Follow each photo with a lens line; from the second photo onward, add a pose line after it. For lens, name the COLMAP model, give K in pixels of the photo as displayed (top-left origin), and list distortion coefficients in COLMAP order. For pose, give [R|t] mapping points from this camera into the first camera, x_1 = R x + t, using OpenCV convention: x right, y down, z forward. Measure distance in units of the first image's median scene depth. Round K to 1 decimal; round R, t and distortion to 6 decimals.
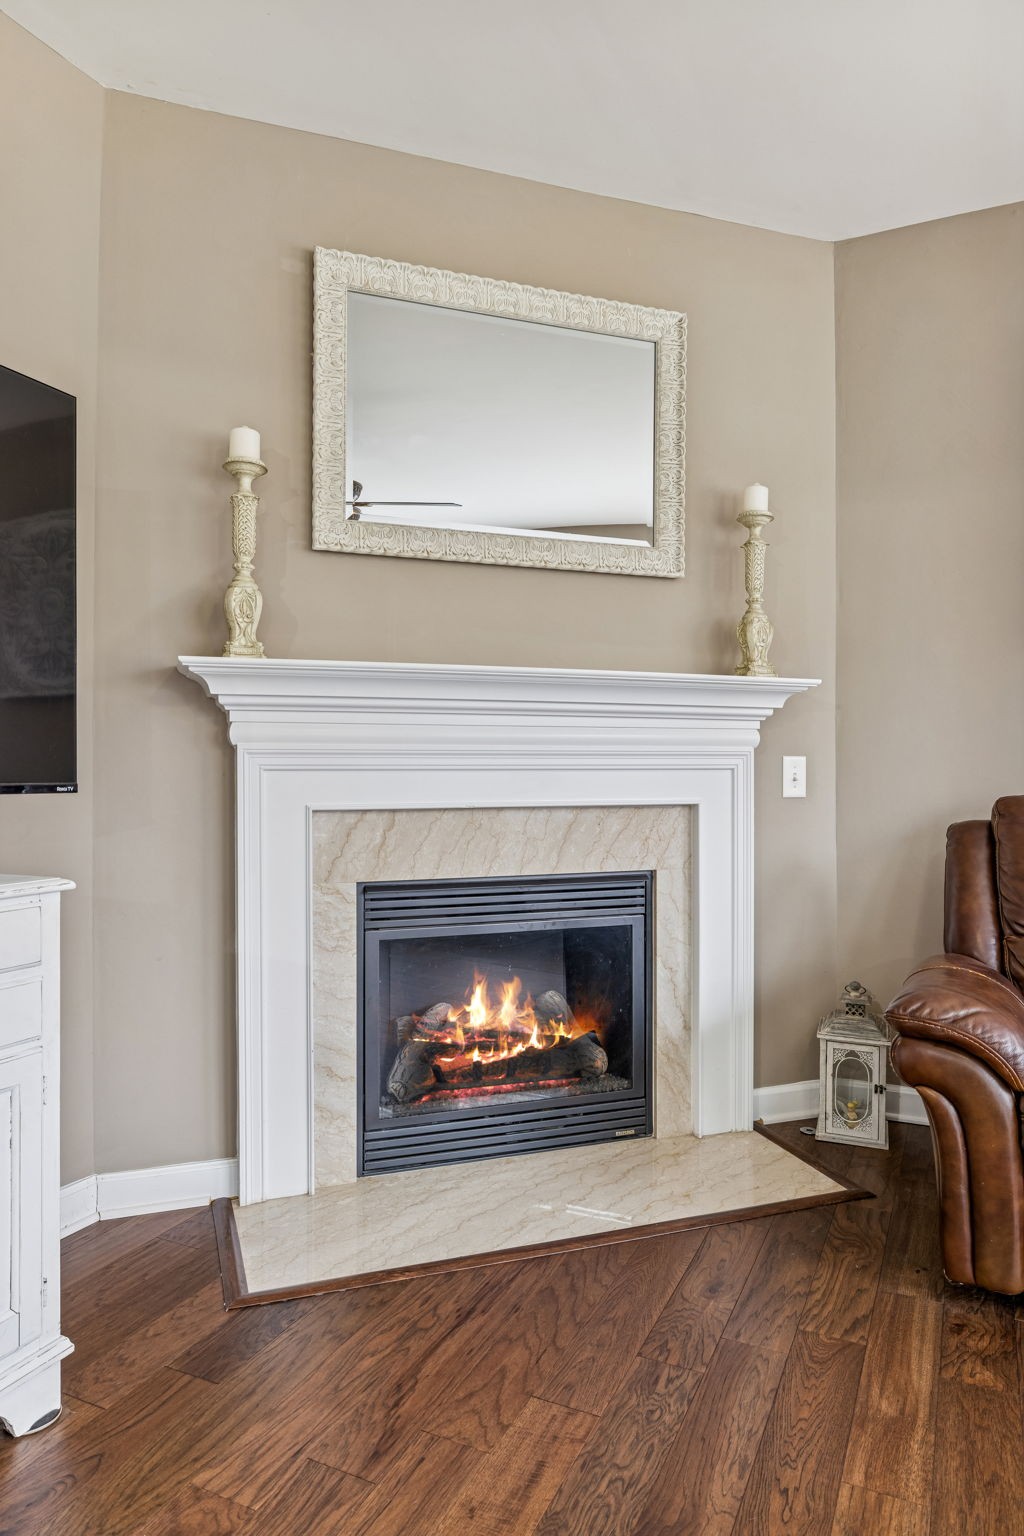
lens RADIAL K [[962.6, 0, 516.5], [0, 962.6, 780.4], [0, 0, 1]] dist [0.005236, 0.005116]
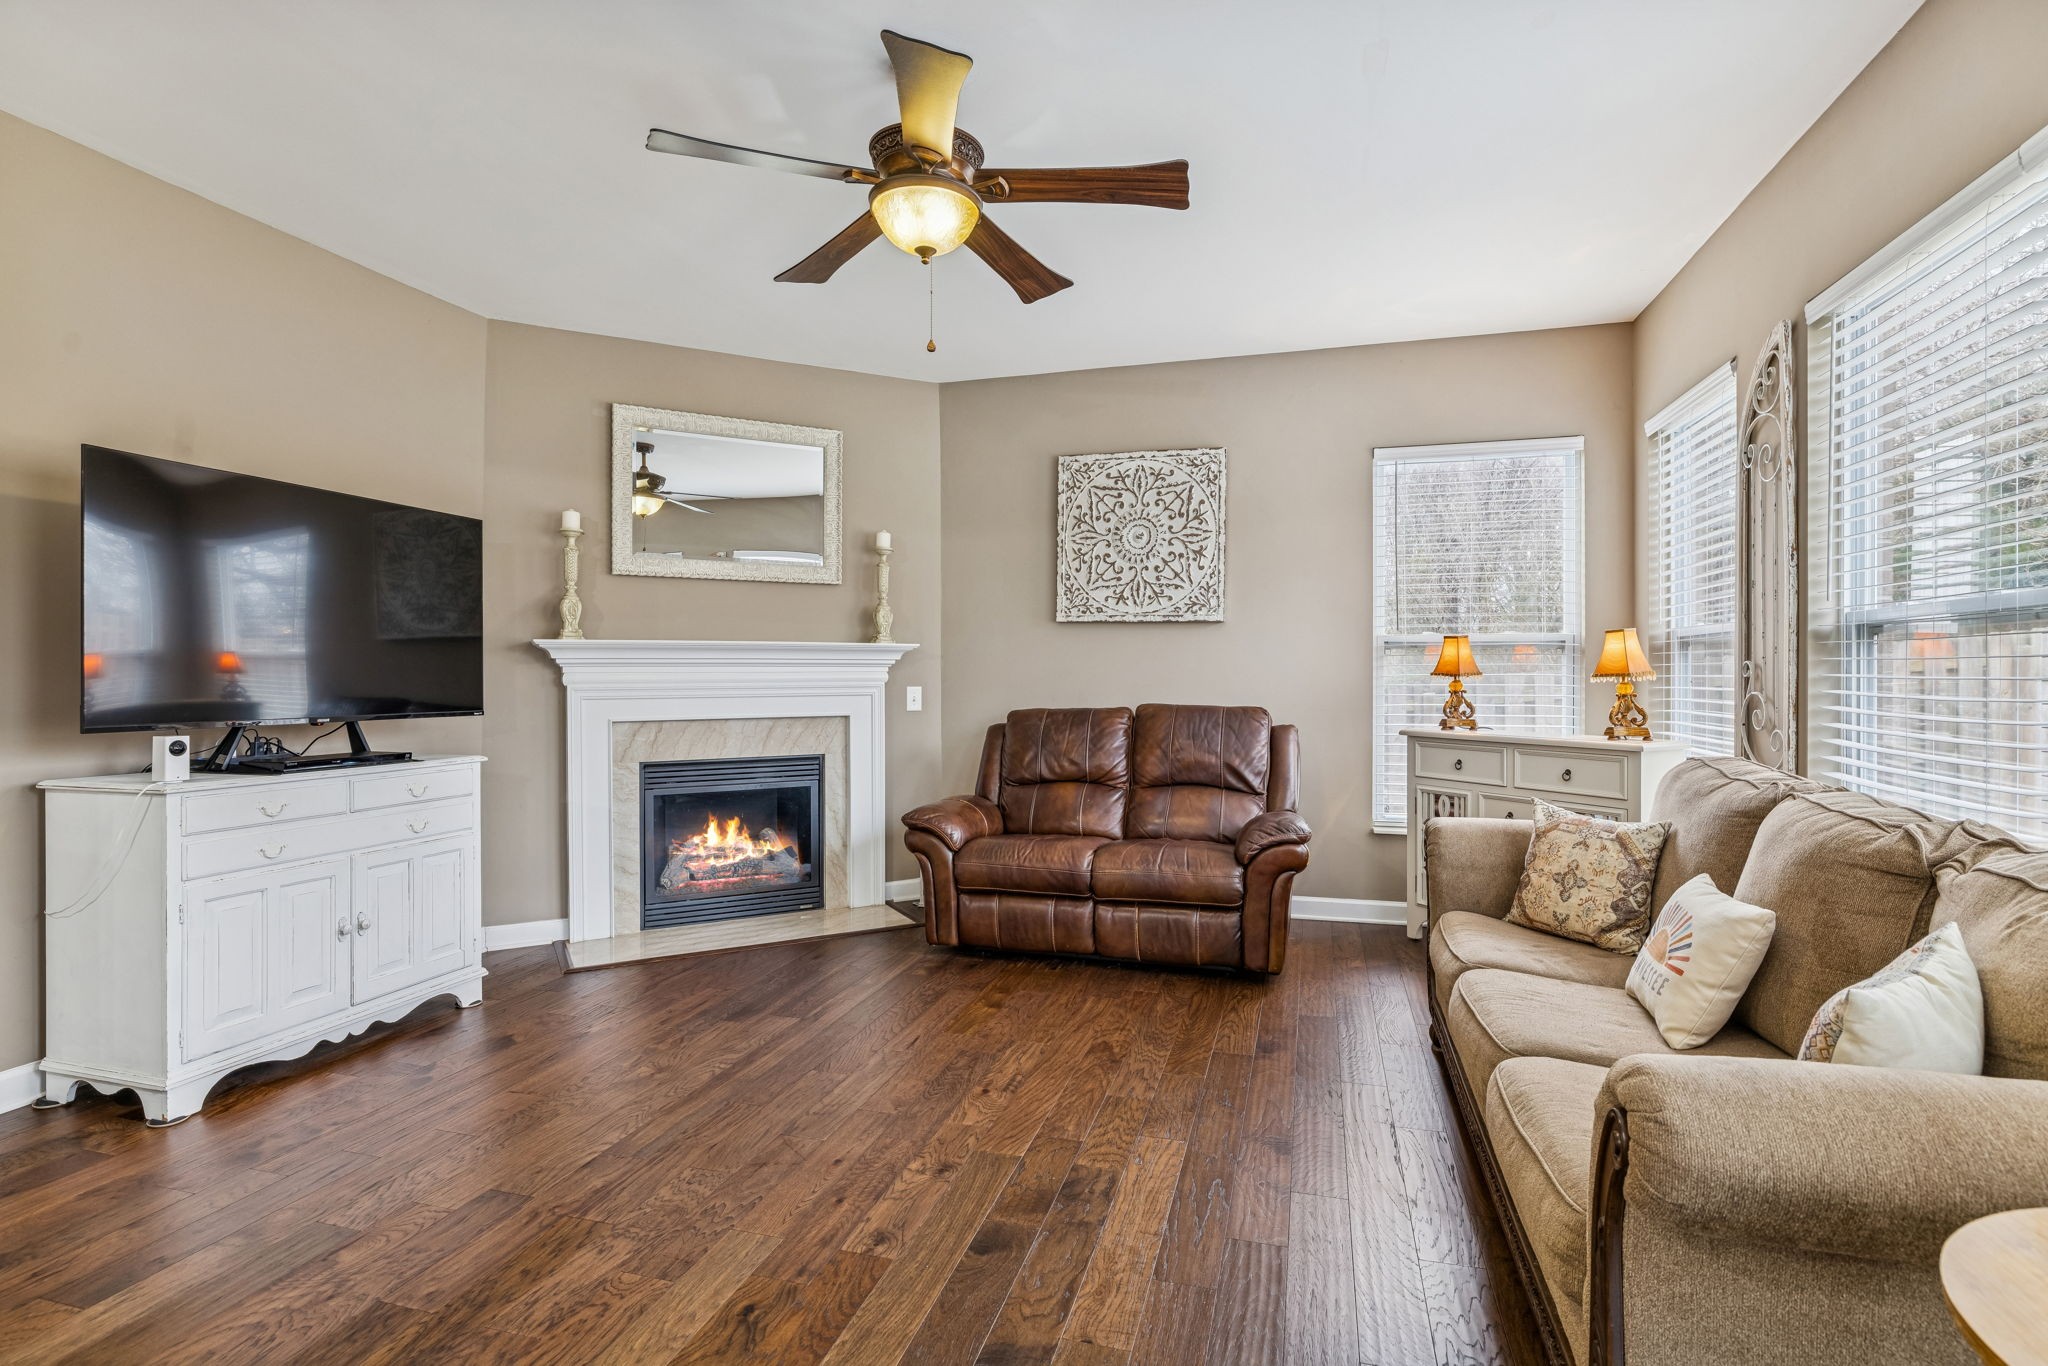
lens RADIAL K [[989.7, 0, 1026.3], [0, 989.7, 681.2], [0, 0, 1]] dist [-0.006325, -0.000408]
pose [[0.989600, -0.004174, 0.143786, 0.275202], [0.004176, 0.999991, 0.000283, -0.040278], [-0.143786, 0.000320, 0.989609, -0.891068]]
